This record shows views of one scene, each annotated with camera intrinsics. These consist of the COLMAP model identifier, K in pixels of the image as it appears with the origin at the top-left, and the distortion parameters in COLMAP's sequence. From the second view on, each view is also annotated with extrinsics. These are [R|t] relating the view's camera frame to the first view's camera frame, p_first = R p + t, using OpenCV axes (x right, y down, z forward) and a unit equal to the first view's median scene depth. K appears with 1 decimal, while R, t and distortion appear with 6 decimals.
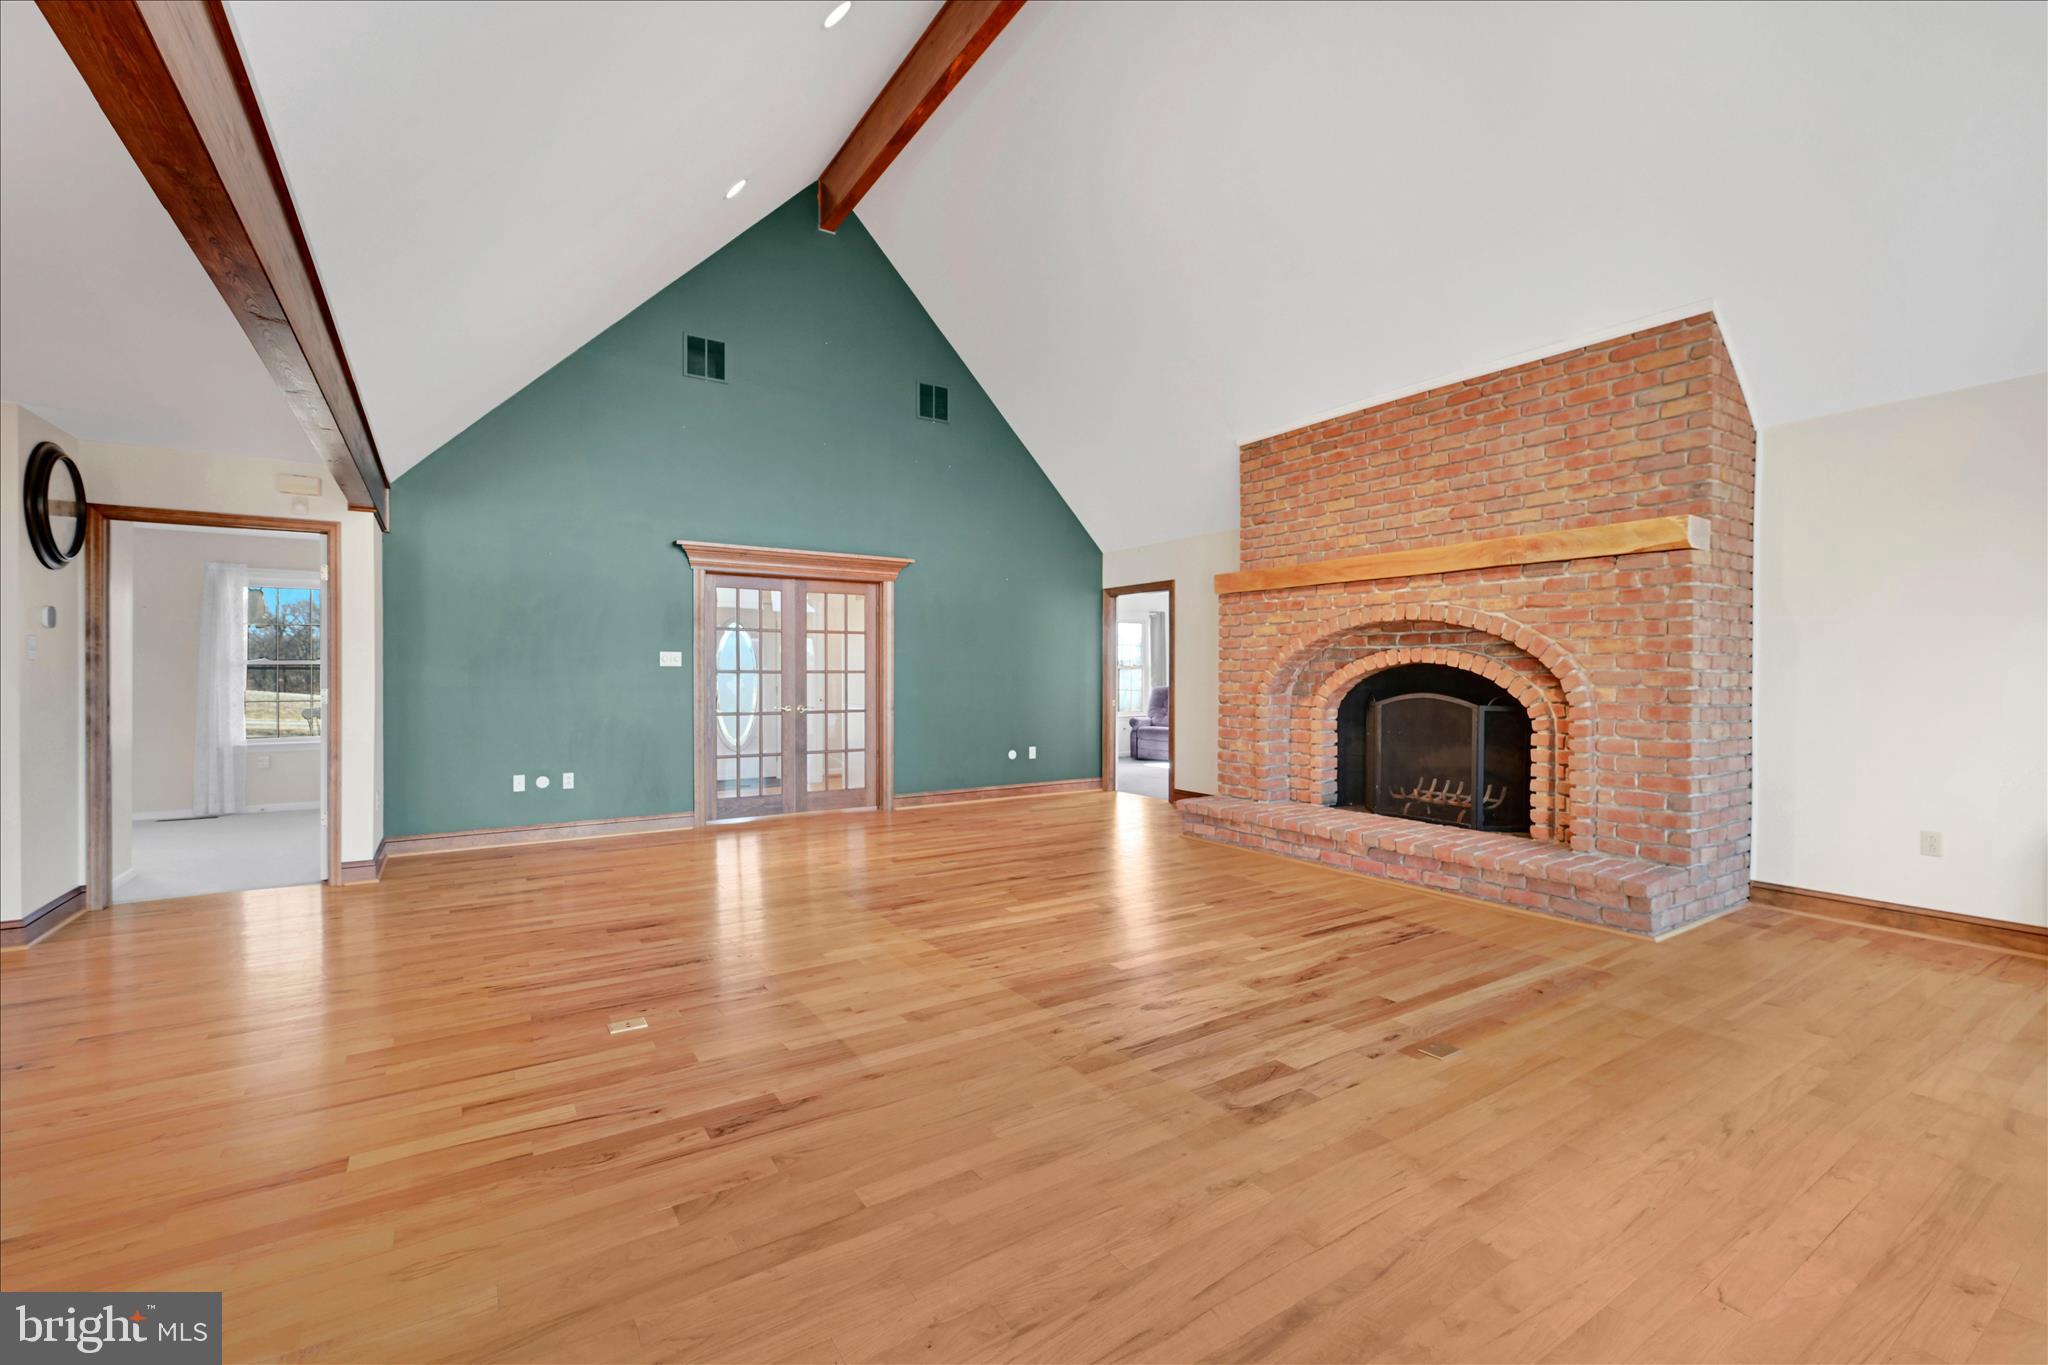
lens RADIAL K [[865.6, 0, 1024.0], [0, 865.6, 682.5], [0, 0, 1]] dist [-0.001272, -0.000087]
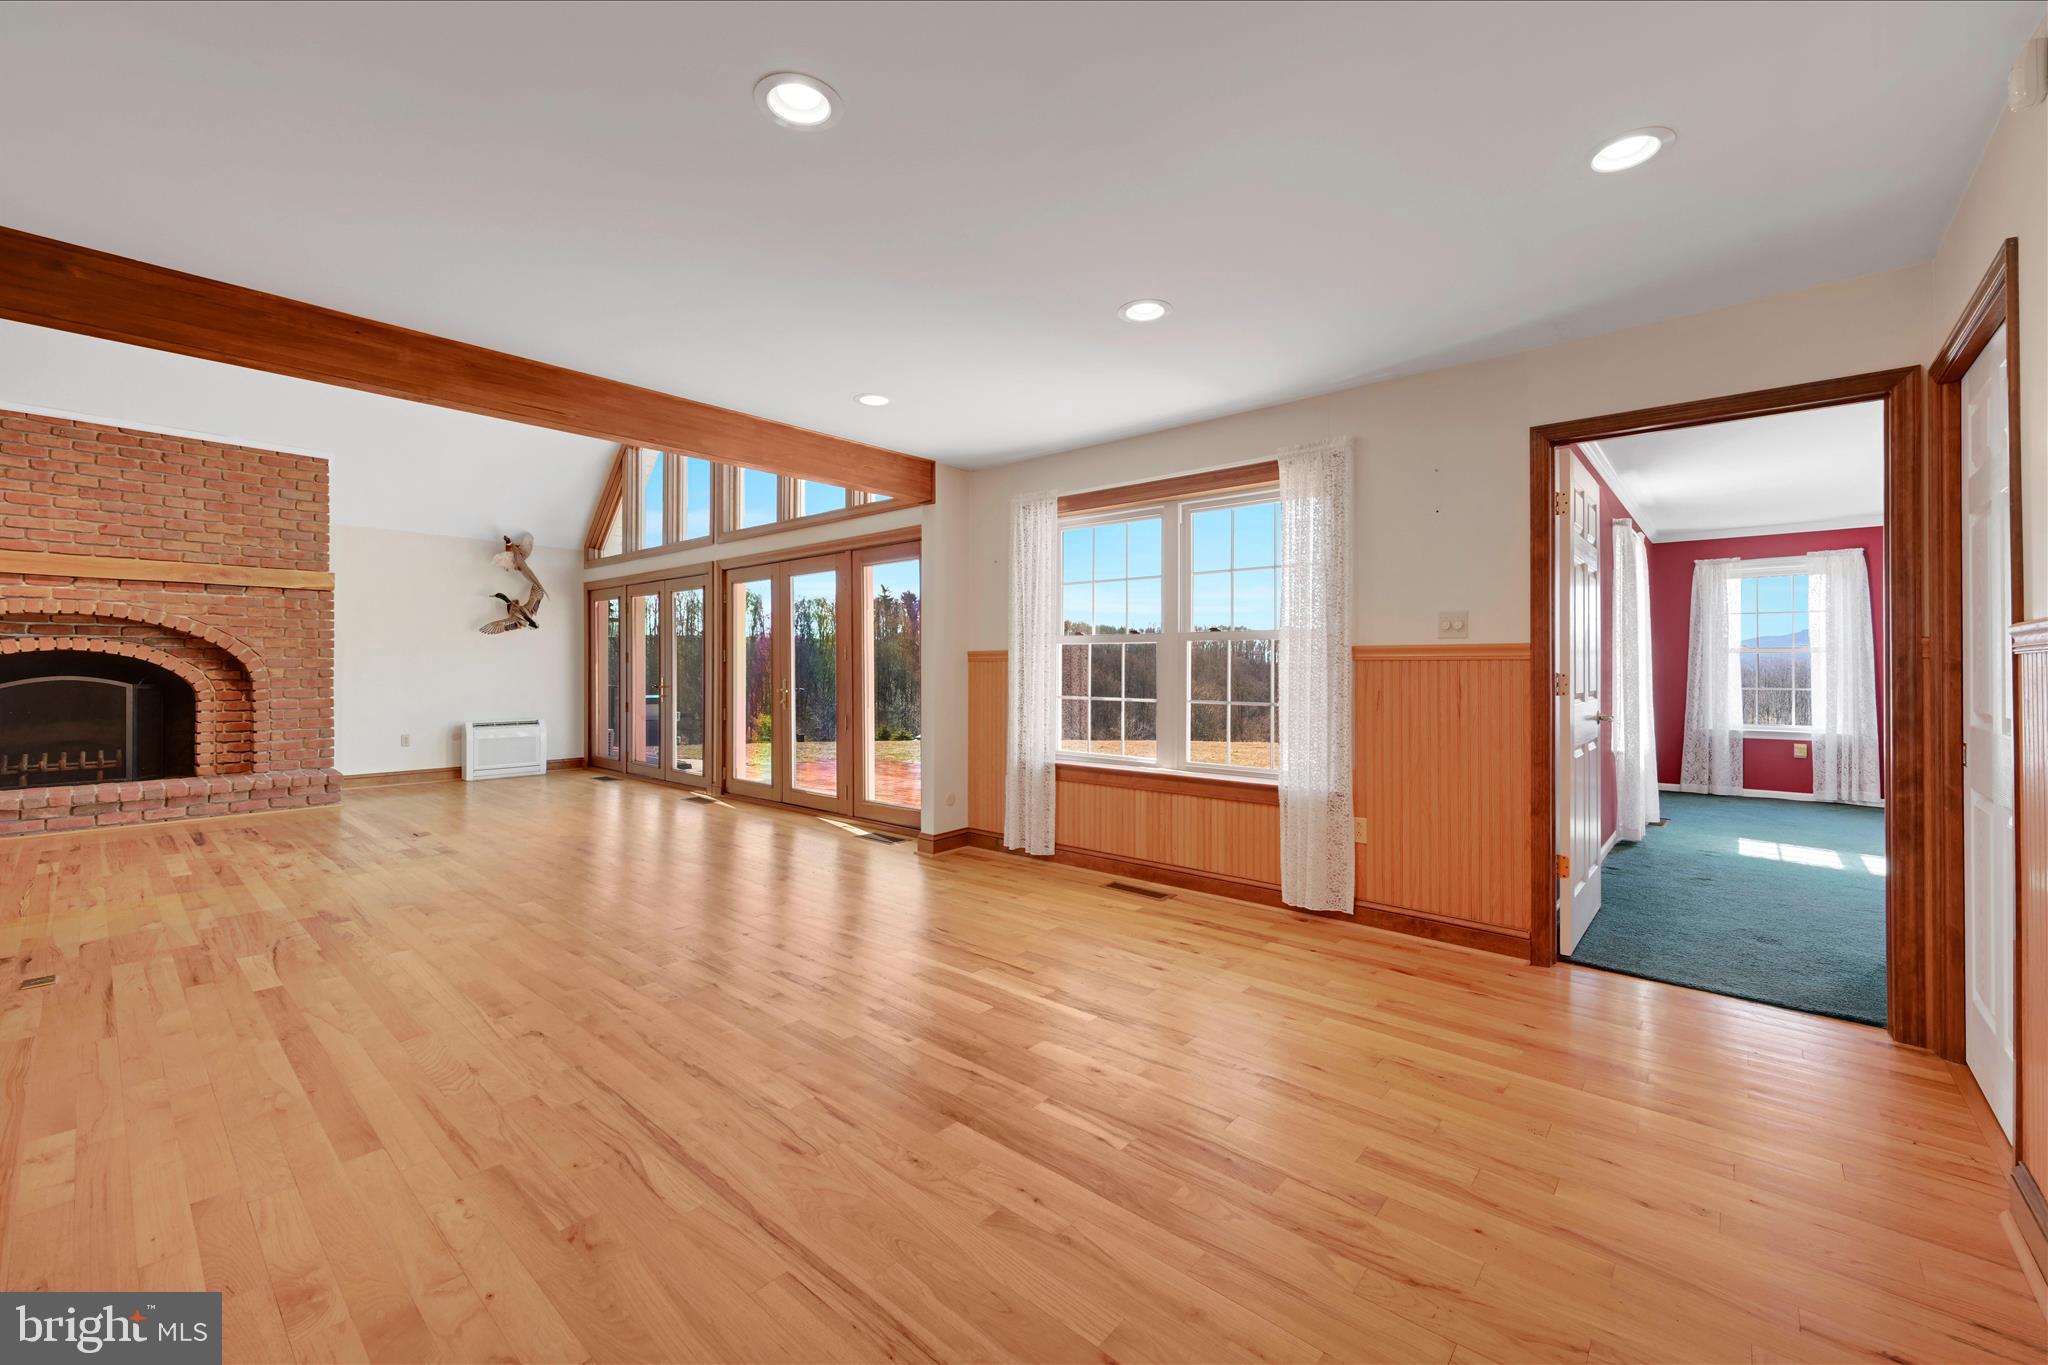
lens RADIAL K [[825.0, 0, 1029.6], [0, 825.0, 657.9], [0, 0, 1]] dist [-0.000022, 0.000039]
pose [[-0.269696, 0.005494, 0.962930, -1.086732], [0.004934, 0.999978, -0.004323, -0.000897], [-0.962933, 0.003585, -0.269717, 0.050581]]
